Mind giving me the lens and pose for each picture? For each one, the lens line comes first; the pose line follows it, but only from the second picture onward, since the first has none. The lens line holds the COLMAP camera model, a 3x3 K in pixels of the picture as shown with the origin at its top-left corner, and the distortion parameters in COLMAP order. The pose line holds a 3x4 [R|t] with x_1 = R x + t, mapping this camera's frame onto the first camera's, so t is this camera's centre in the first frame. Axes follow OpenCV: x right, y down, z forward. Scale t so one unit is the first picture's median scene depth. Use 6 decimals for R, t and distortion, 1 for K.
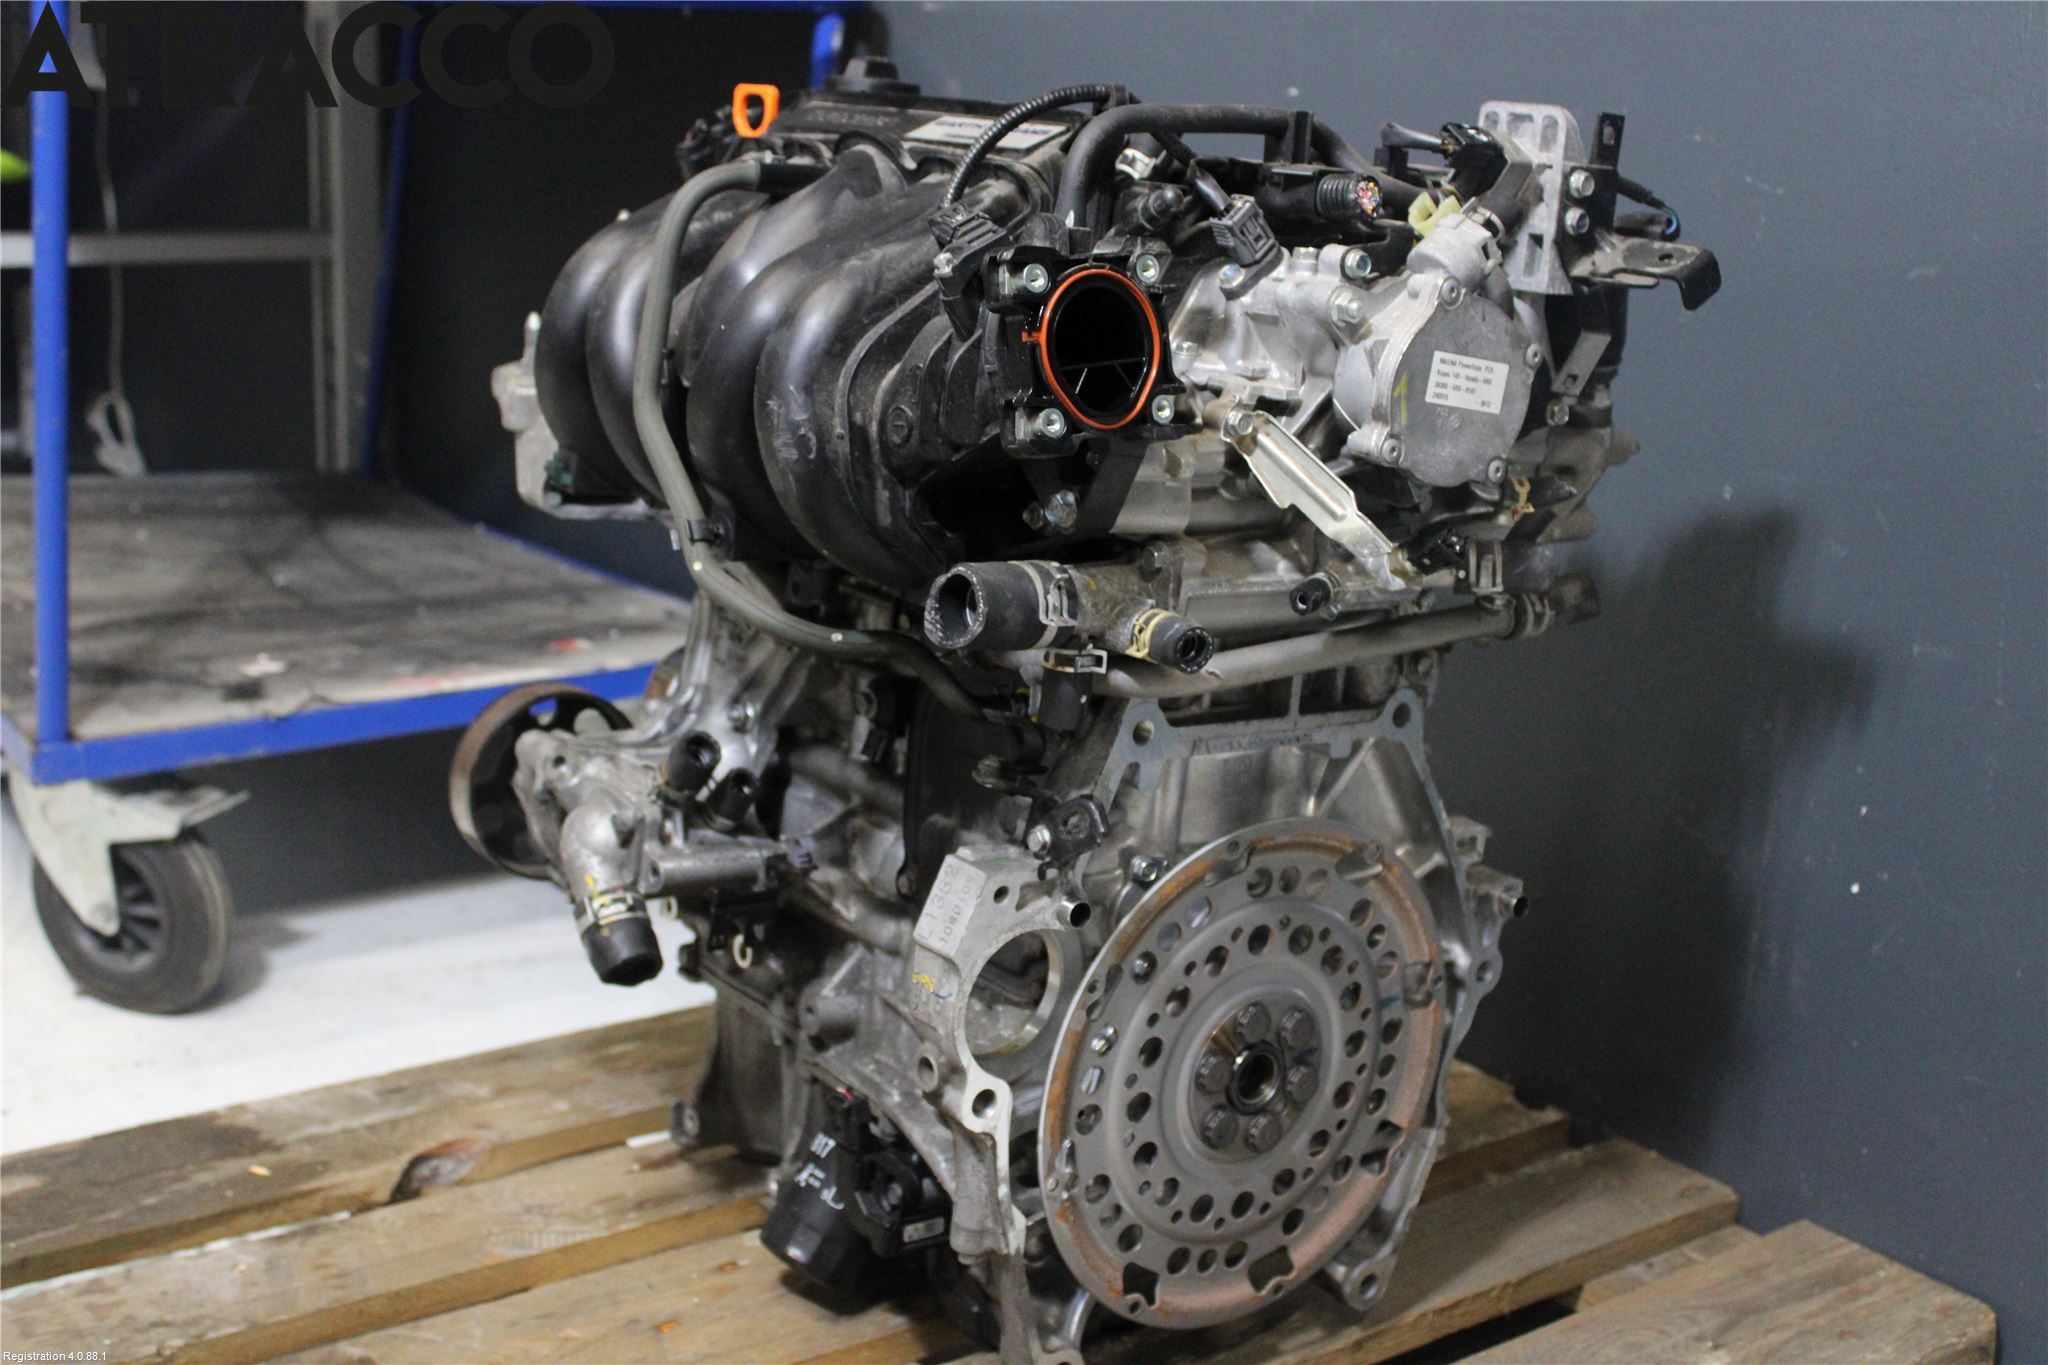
lens RADIAL K [[2483.1, 0, 1010.5], [0, 2483.1, 685.2], [0, 0, 1]] dist [-0.067883, 0.000000]
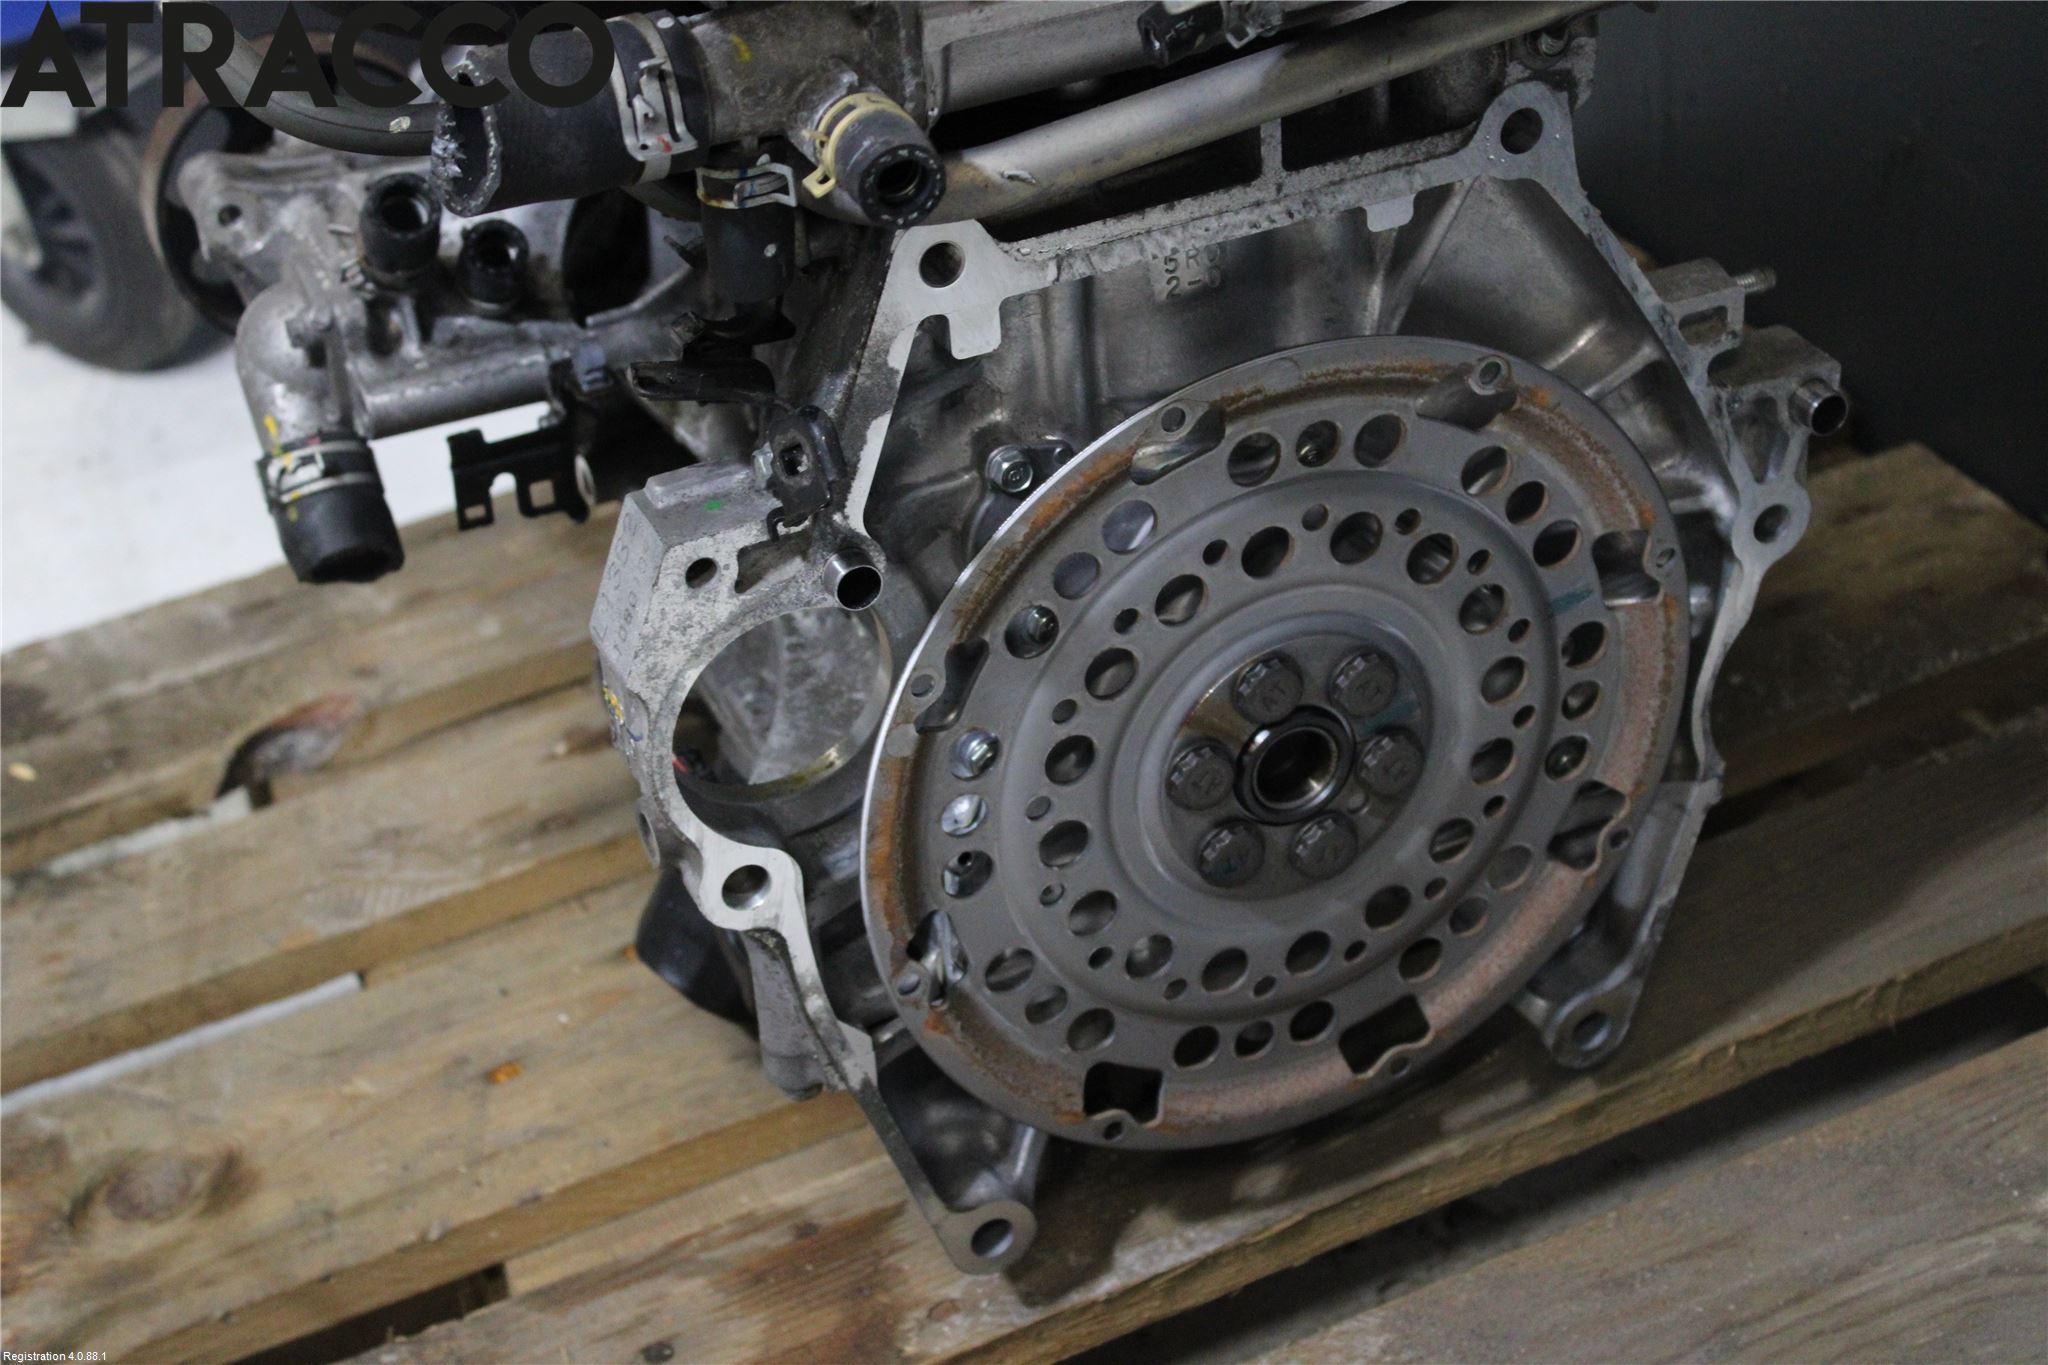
lens RADIAL K [[3498.8, 0, 1013.7], [0, 3498.8, 695.0], [0, 0, 1]] dist [-0.009326, 0.000000]
pose [[0.963101, -0.007225, -0.269043, 0.243606], [0.100068, 0.937589, 0.333037, -0.130332], [0.249846, -0.347671, 0.903716, 0.235746]]
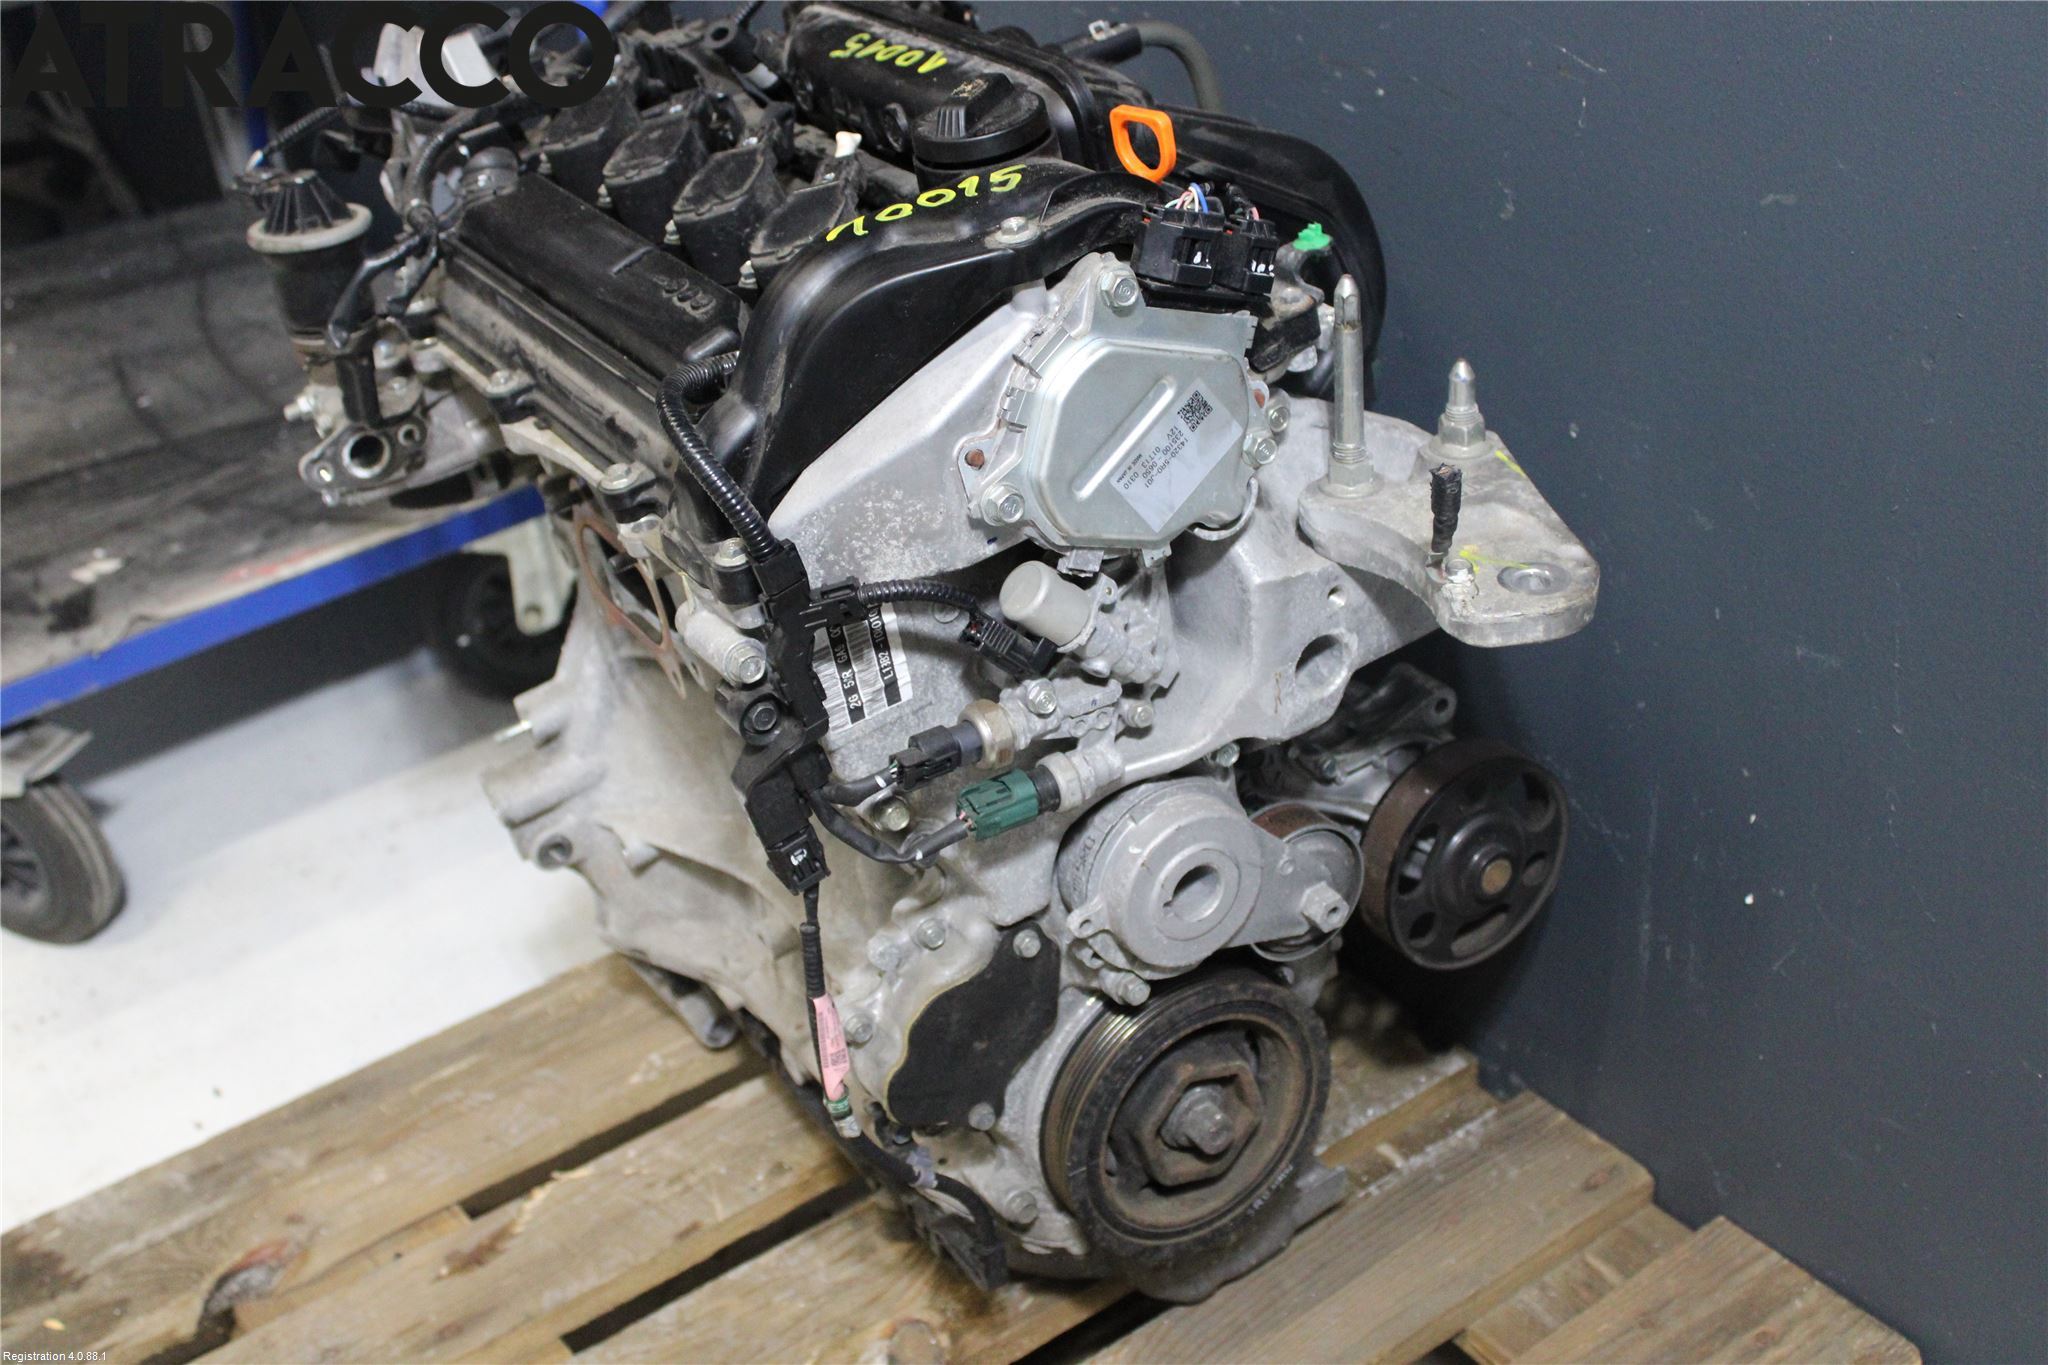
lens RADIAL K [[2392.3, 0, 1025.9], [0, 2392.3, 679.4], [0, 0, 1]] dist [-0.060366, 0.000000]
pose [[0.989705, -0.109036, -0.092712, 0.201007], [0.130469, 0.953635, 0.271216, -0.269732], [0.058841, -0.280520, 0.958043, 0.249049]]
